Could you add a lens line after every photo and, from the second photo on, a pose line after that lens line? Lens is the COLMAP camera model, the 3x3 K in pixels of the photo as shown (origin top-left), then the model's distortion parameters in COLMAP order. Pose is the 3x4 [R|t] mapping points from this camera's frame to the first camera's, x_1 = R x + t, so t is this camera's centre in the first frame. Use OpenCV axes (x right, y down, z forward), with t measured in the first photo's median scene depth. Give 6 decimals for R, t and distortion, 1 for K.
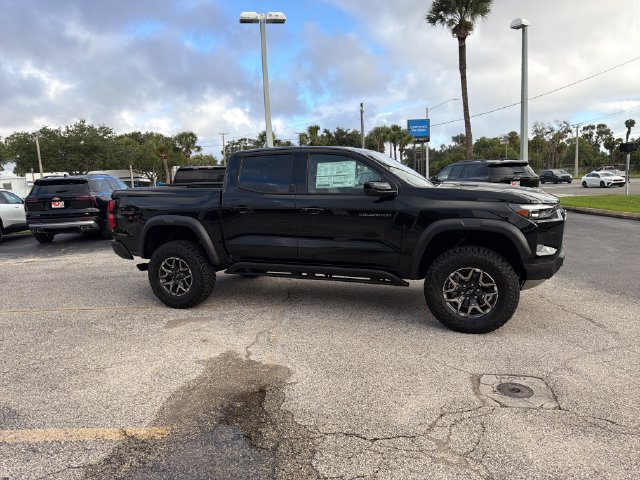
lens RADIAL K [[449.8, 0, 314.1], [0, 449.8, 240.7], [0, 0, 1]] dist [0.066465, -0.093662]
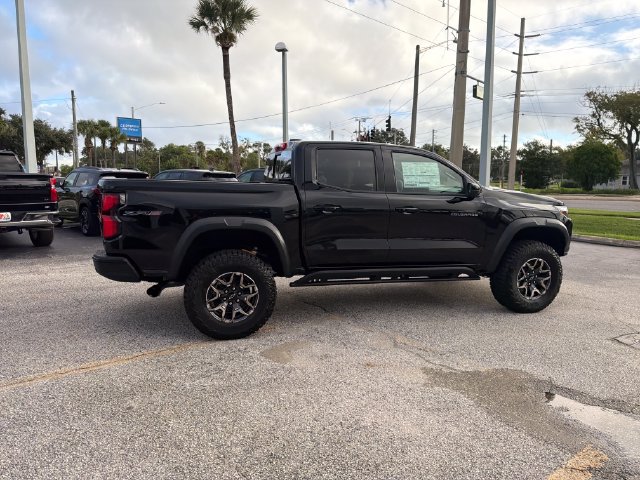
lens RADIAL K [[448.9, 0, 314.2], [0, 448.9, 237.8], [0, 0, 1]] dist [0.059575, -0.079985]
pose [[0.779712, -0.030445, 0.625398, -0.672392], [0.041155, 0.999149, -0.002670, -0.012452], [-0.624785, 0.027820, 0.780301, 0.328309]]
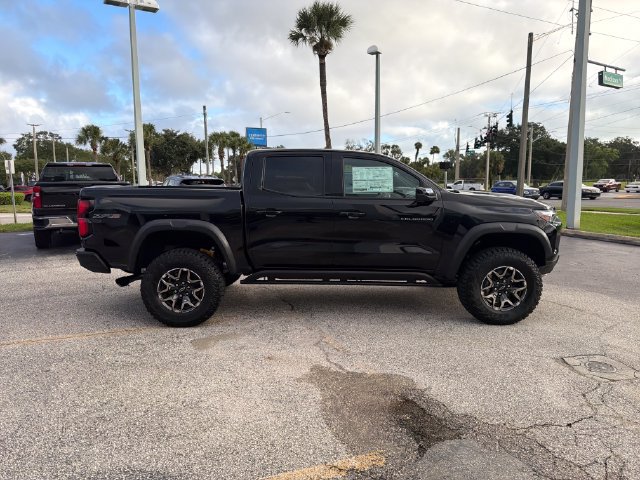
lens RADIAL K [[449.8, 0, 314.1], [0, 449.8, 240.7], [0, 0, 1]] dist [0.066465, -0.093662]
pose [[0.924836, -0.013586, 0.380123, -0.401514], [0.018994, 0.999765, -0.010479, -0.001130], [-0.379892, 0.016911, 0.924876, 0.106949]]
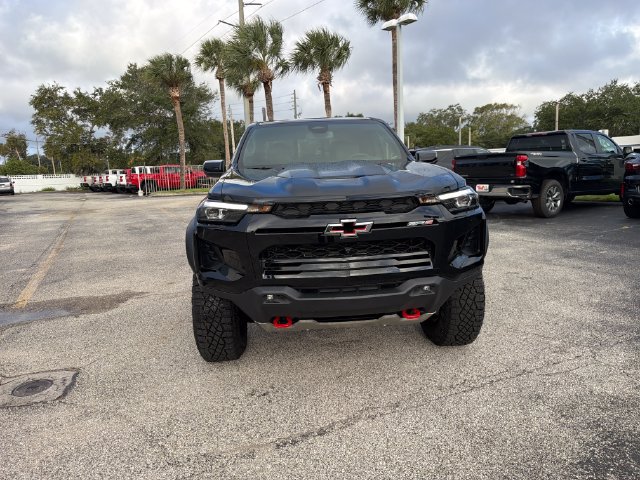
lens RADIAL K [[449.8, 0, 314.1], [0, 449.8, 240.7], [0, 0, 1]] dist [0.066465, -0.093662]
pose [[0.430393, 0.164583, -0.887510, 0.863816], [-0.098977, 0.985913, 0.134833, -0.094067], [0.897199, 0.029812, 0.440619, 0.637959]]
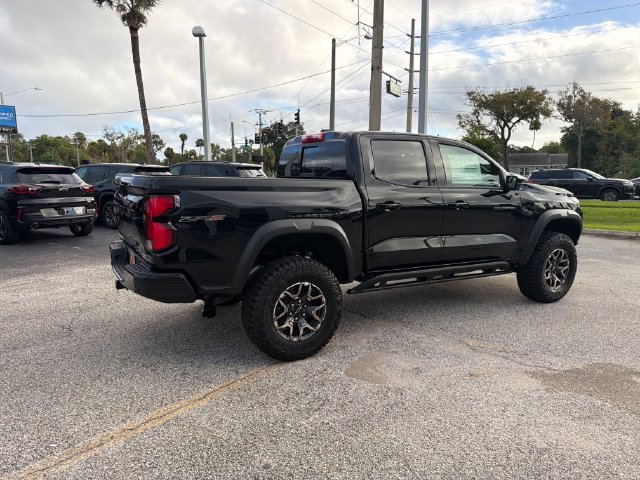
lens RADIAL K [[449.8, 0, 314.1], [0, 449.8, 240.7], [0, 0, 1]] dist [0.066465, -0.093662]
pose [[0.618299, -0.072644, 0.782579, -0.803369], [0.078542, 0.996446, 0.030442, -0.041454], [-0.782009, 0.042643, 0.621807, 0.579030]]
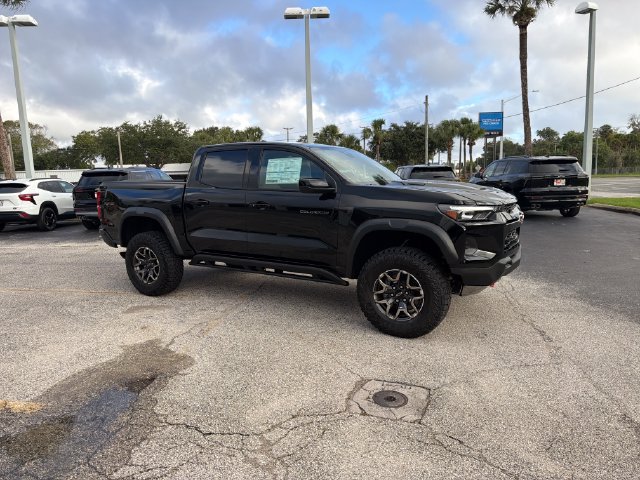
lens RADIAL K [[449.8, 0, 314.1], [0, 449.8, 240.7], [0, 0, 1]] dist [0.066465, -0.093662]
pose [[0.986993, 0.036896, -0.156470, 0.244461], [-0.034929, 0.999273, 0.015305, -0.008168], [0.156921, -0.009641, 0.987564, 0.018477]]
